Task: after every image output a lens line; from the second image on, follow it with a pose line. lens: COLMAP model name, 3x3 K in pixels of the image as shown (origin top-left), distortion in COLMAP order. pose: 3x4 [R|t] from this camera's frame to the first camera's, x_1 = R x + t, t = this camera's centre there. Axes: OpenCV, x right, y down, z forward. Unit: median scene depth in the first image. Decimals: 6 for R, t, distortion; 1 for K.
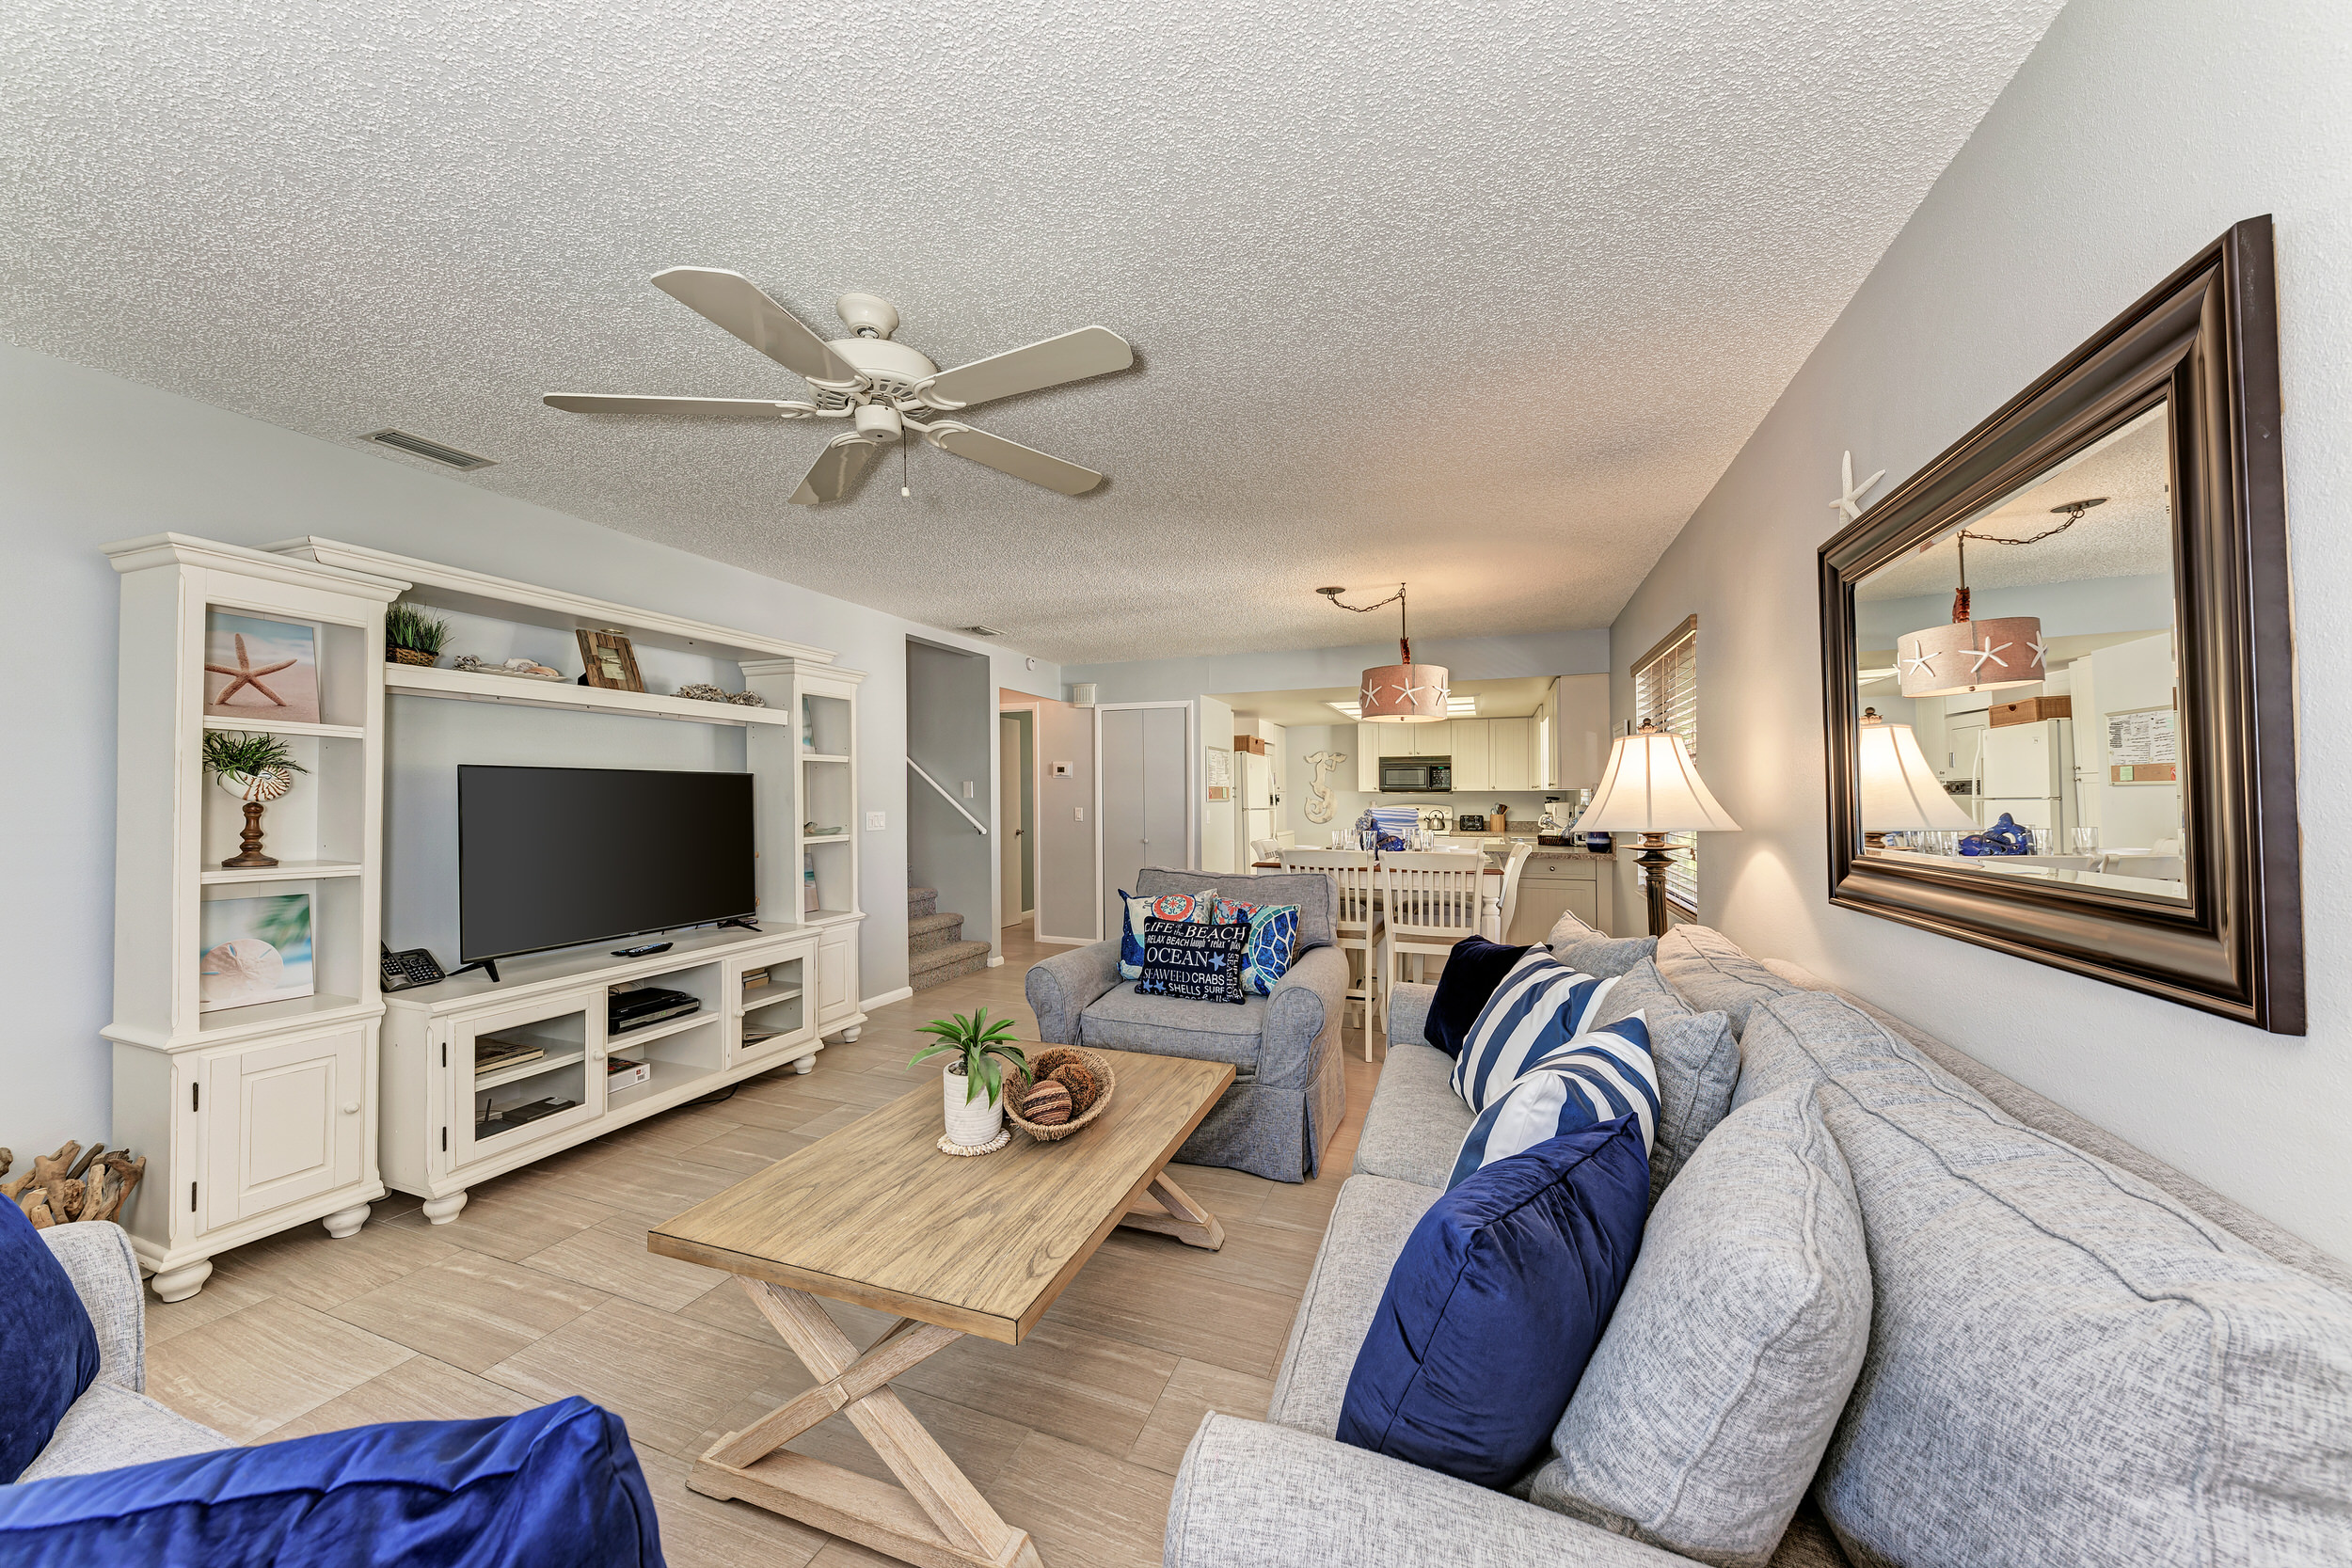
lens RADIAL K [[818.4, 0, 1172.8], [0, 818.4, 796.2], [0, 0, 1]] dist [0.000608, 0.000003]
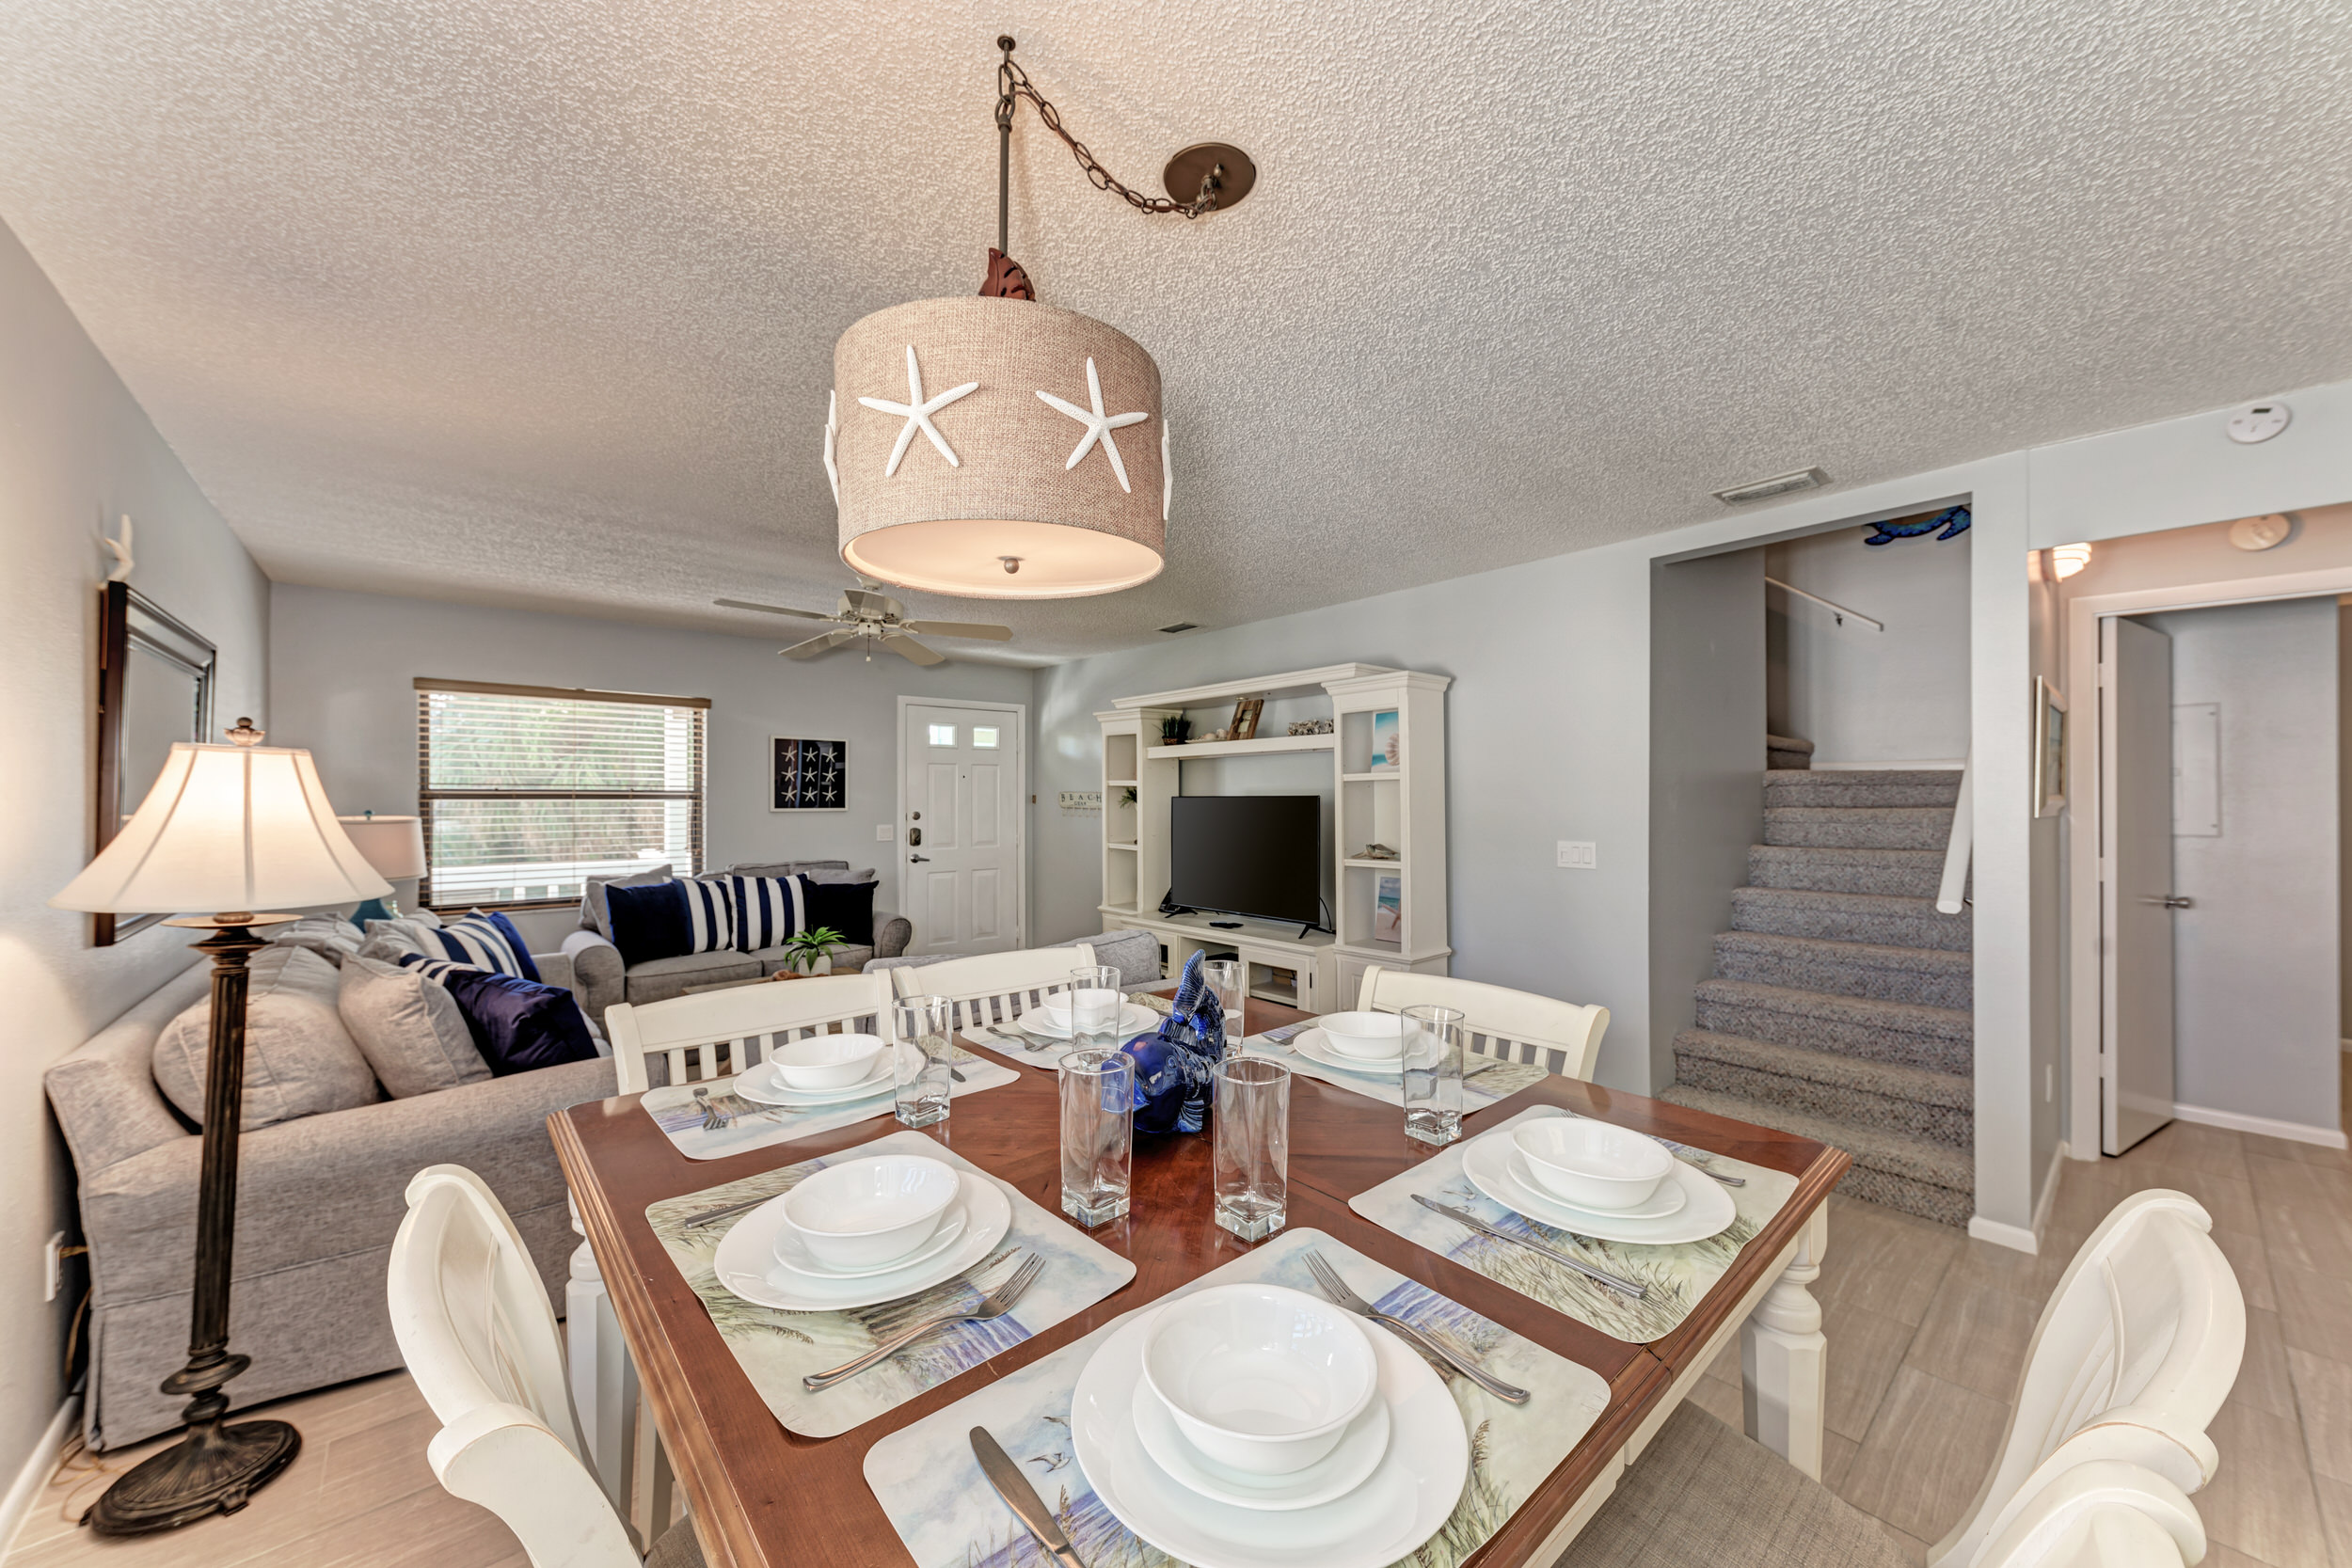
lens RADIAL K [[854.4, 0, 1178.0], [0, 854.4, 789.6], [0, 0, 1]] dist [0.000773, 0.000072]
pose [[-0.468698, -0.009587, -0.883306, 0.642717], [0.001644, 0.999930, -0.011725, -0.024678], [0.883357, -0.006948, -0.468650, 1.505520]]
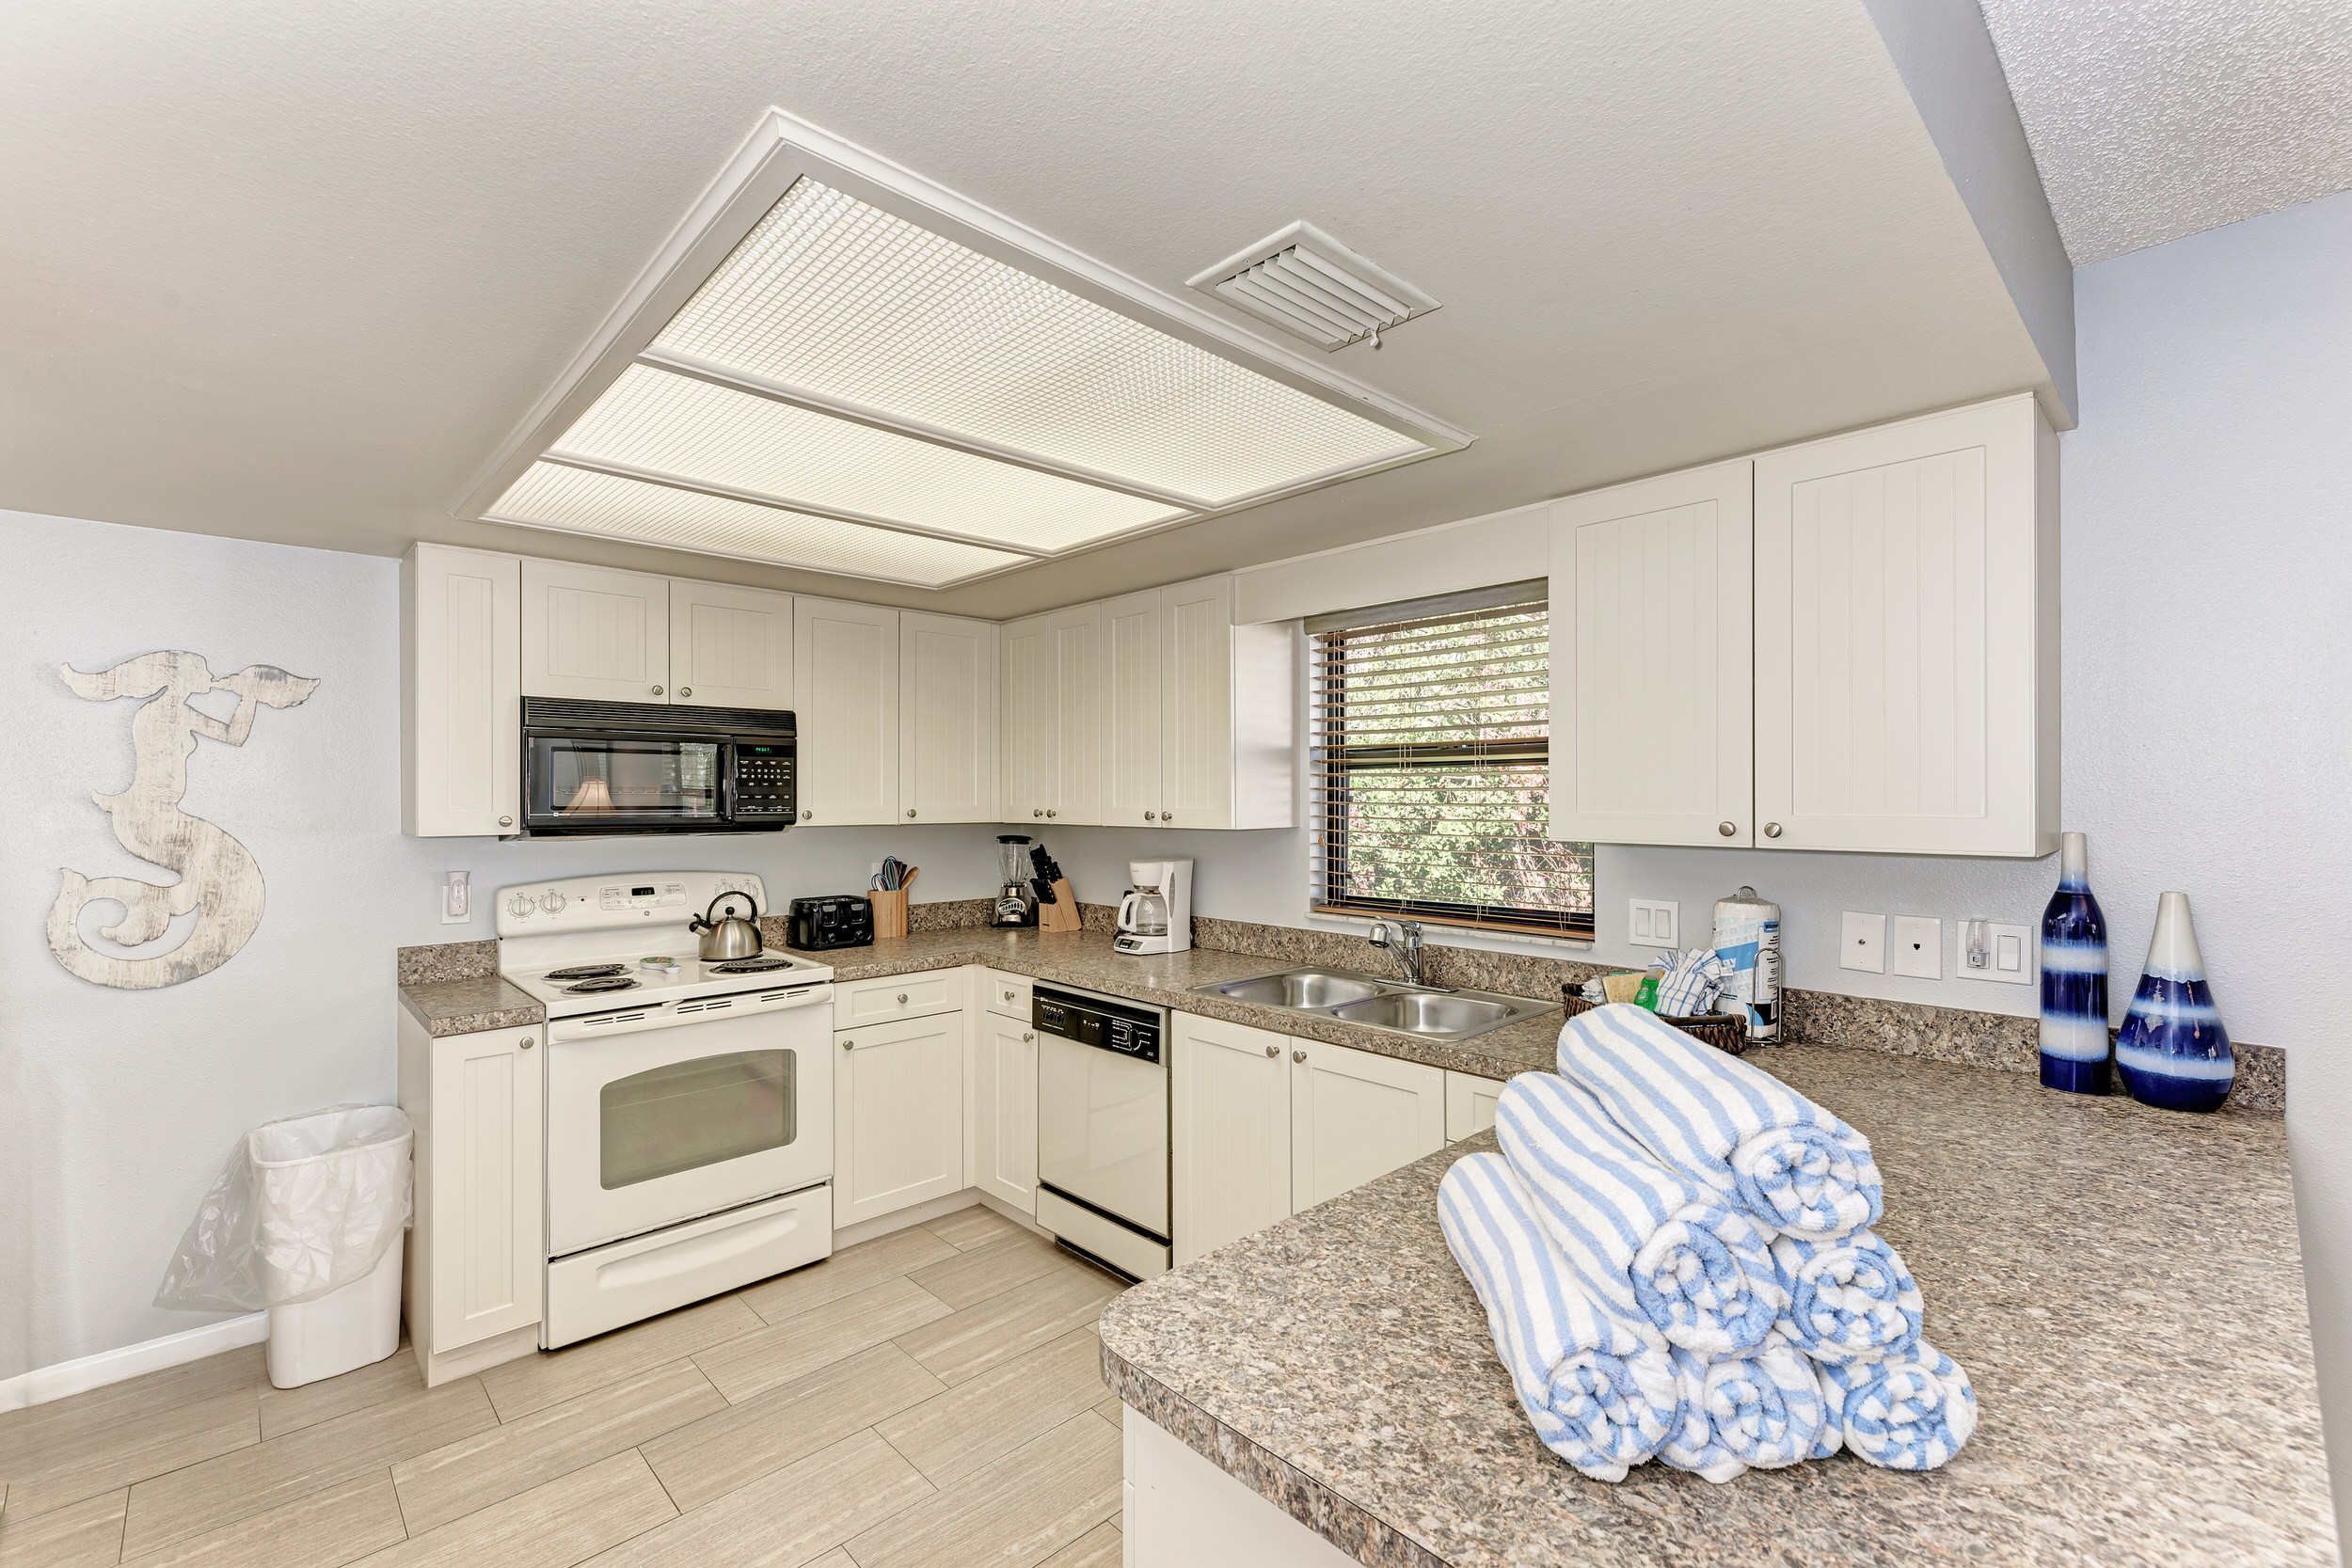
lens RADIAL K [[1003.2, 0, 1171.5], [0, 1003.2, 794.0], [0, 0, 1]] dist [0.026039, -0.011639]
pose [[0.435347, 0.000455, 0.900263, 0.161892], [0.001124, 0.999999, -0.001049, -0.047103], [-0.900262, 0.001469, 0.435346, 1.842533]]
